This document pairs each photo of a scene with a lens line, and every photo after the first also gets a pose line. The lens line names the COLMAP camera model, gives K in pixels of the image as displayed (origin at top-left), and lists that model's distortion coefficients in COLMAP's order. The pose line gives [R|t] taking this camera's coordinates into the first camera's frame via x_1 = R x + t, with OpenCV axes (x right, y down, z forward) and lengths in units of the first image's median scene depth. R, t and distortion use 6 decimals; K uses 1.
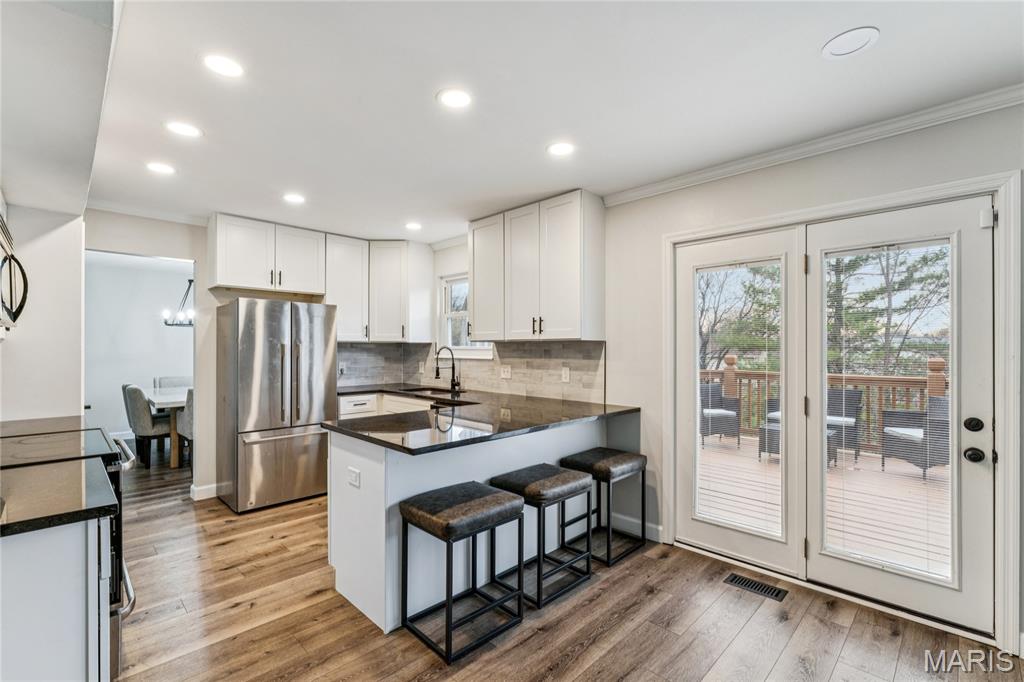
lens RADIAL K [[450.3, 0, 506.8], [0, 450.3, 347.7], [0, 0, 1]] dist [0.000692, 0.000210]
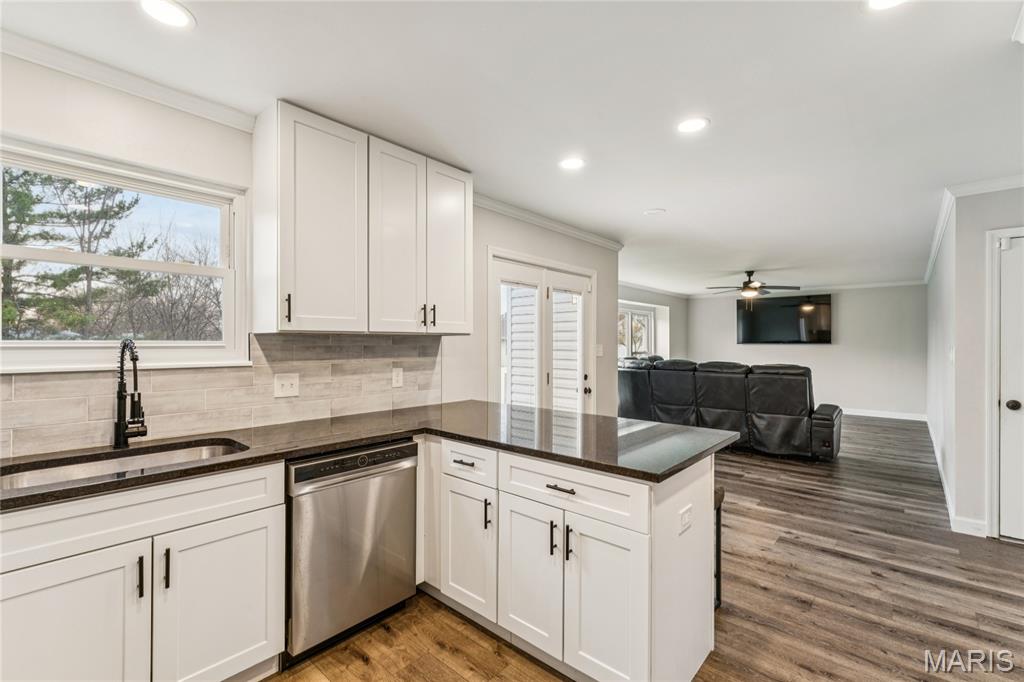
lens RADIAL K [[450.3, 0, 517.0], [0, 450.3, 339.1], [0, 0, 1]] dist [0.000692, 0.000210]
pose [[-0.072845, 0.005280, 0.997329, -0.684258], [-0.004327, 0.999975, -0.005610, -0.004119], [-0.997334, -0.004724, -0.072820, 0.856262]]
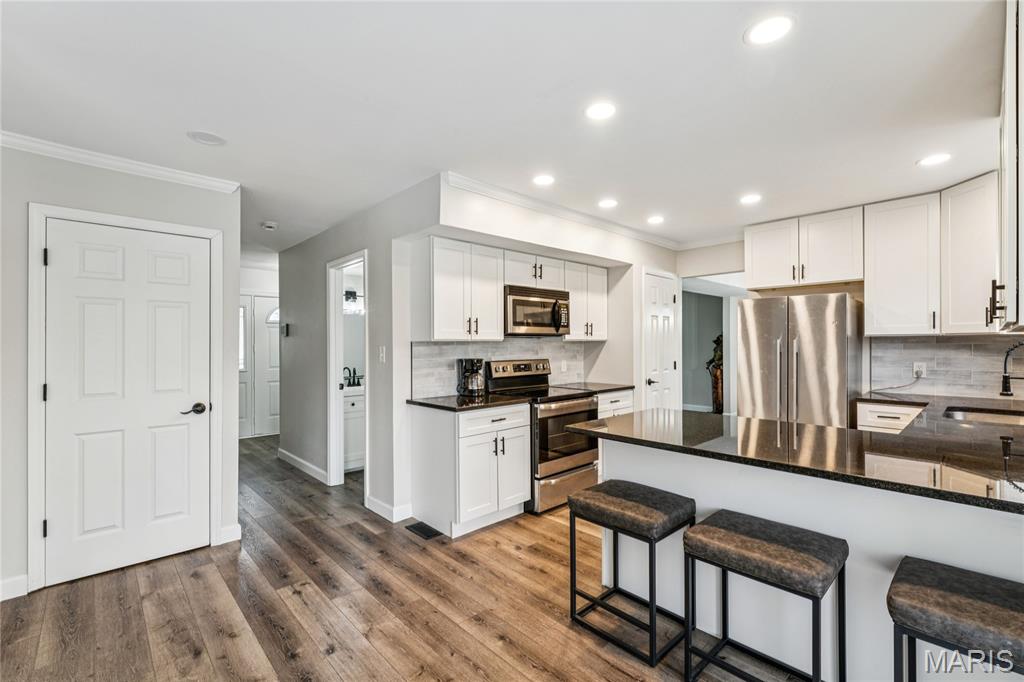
lens RADIAL K [[450.3, 0, 514.2], [0, 450.3, 341.3], [0, 0, 1]] dist [0.000692, 0.000210]
pose [[-0.028833, -0.008407, -0.999549, 0.539615], [0.006553, 0.999942, -0.008600, -0.000305], [0.999563, -0.006798, -0.028776, 0.464593]]
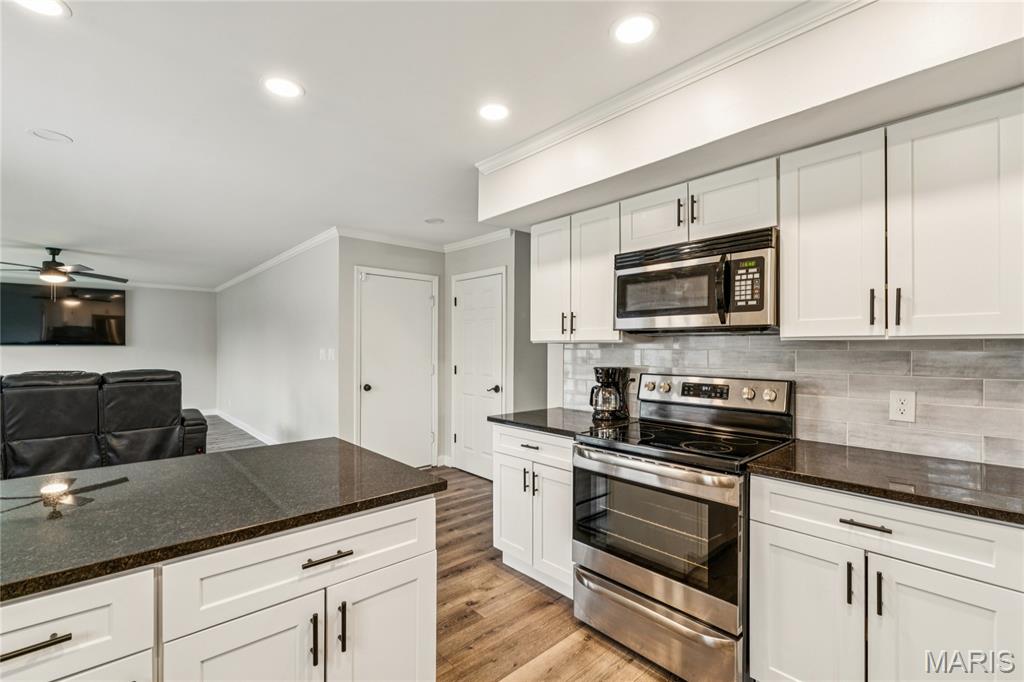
lens RADIAL K [[450.3, 0, 508.9], [0, 450.3, 346.6], [0, 0, 1]] dist [0.000692, 0.000210]
pose [[-0.998668, -0.006222, 0.051221, -0.359880], [-0.006422, 0.999972, -0.003753, 0.000222], [-0.051197, -0.004077, -0.998680, 1.087991]]
